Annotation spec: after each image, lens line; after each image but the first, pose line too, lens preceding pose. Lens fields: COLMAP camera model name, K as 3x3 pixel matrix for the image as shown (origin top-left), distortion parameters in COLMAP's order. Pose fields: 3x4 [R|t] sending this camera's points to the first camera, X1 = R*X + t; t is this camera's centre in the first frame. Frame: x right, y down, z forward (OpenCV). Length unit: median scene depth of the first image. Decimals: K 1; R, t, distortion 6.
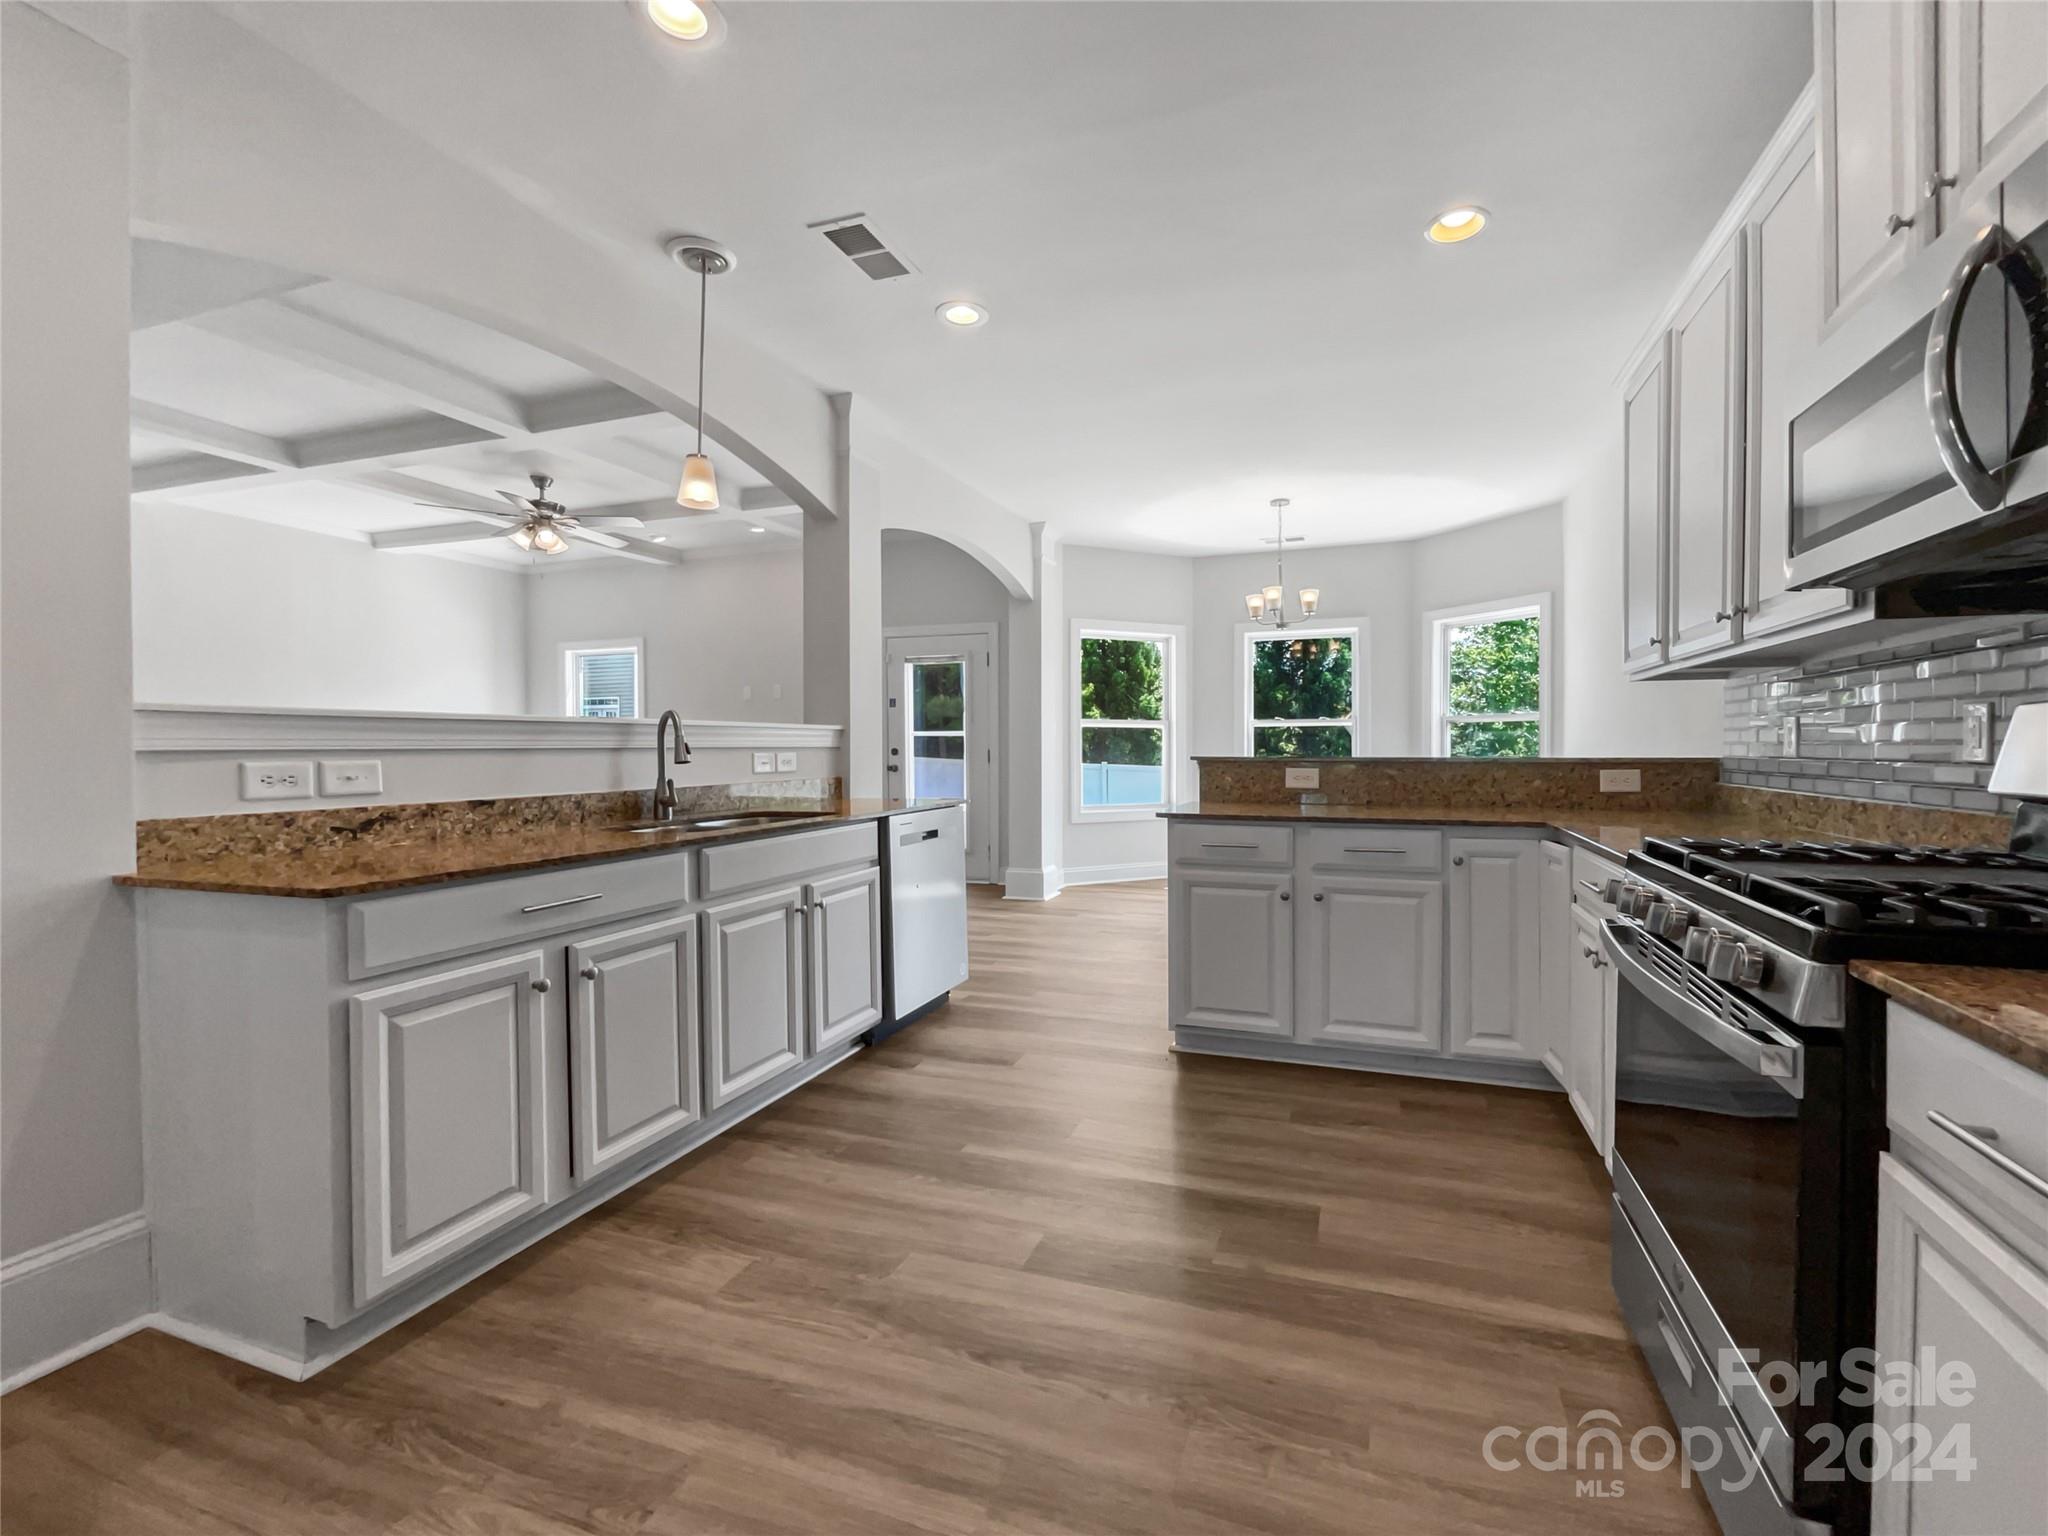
lens RADIAL K [[840.2, 0, 1066.0], [0, 840.2, 771.3], [0, 0, 1]] dist [-0.001789, 0.000834]
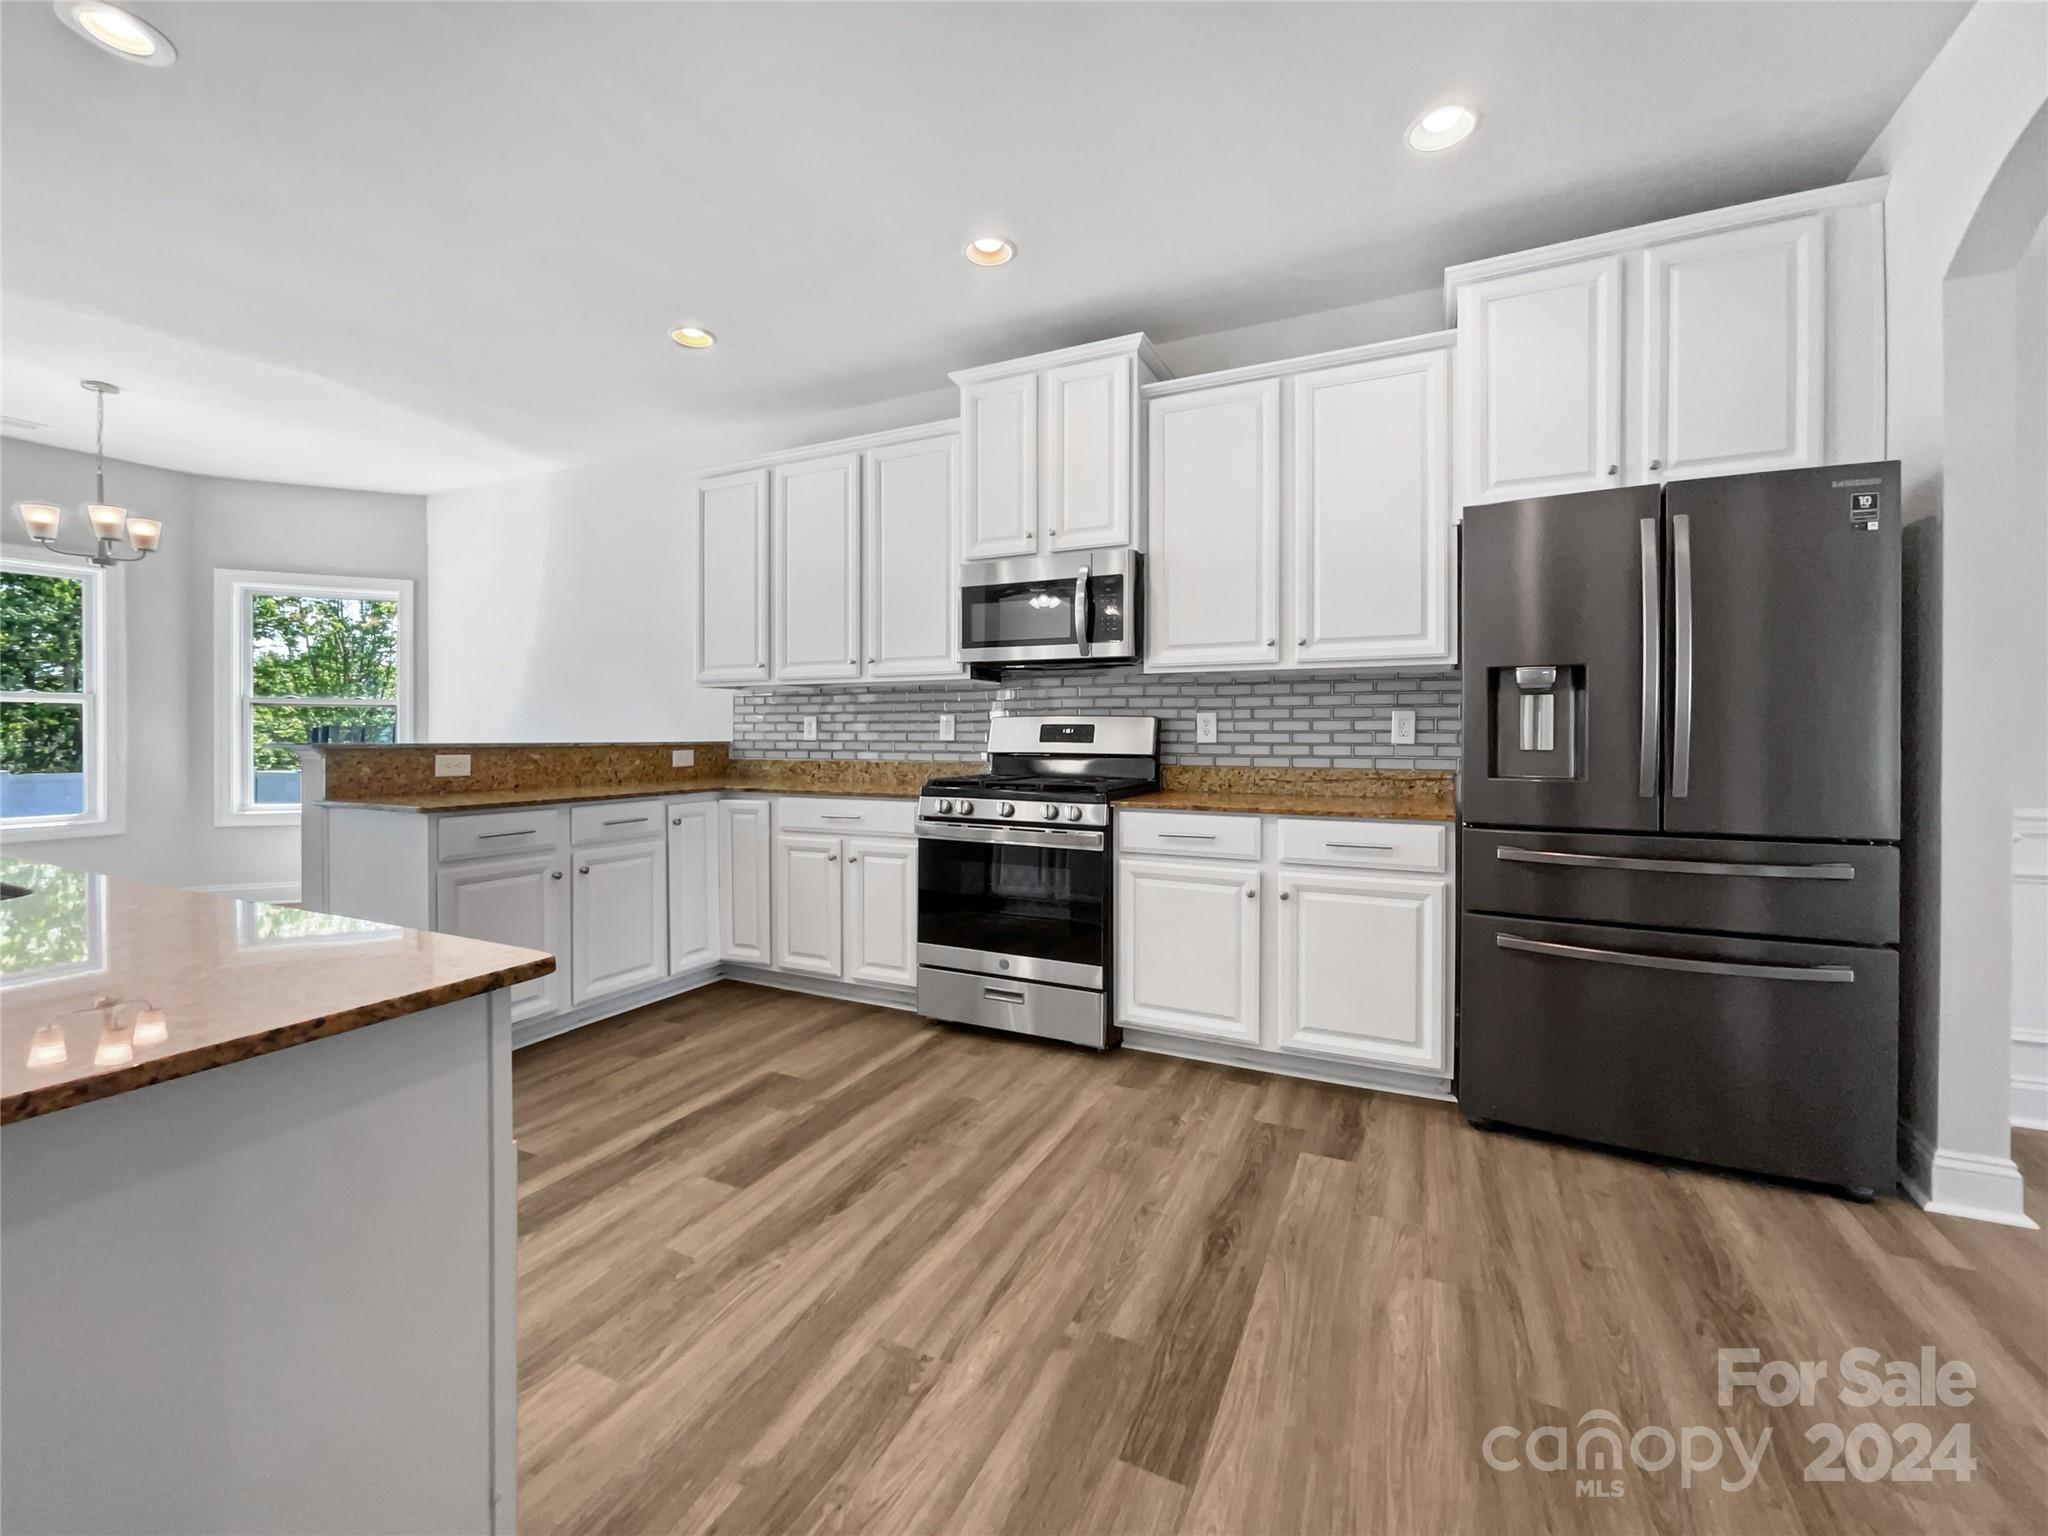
lens RADIAL K [[840.2, 0, 1031.4], [0, 840.2, 748.5], [0, 0, 1]] dist [-0.001789, 0.000834]
pose [[0.135366, -0.013562, 0.990703, -0.834147], [0.026639, 0.999595, 0.010044, -0.004381], [-0.990437, 0.025031, 0.135673, 0.329419]]
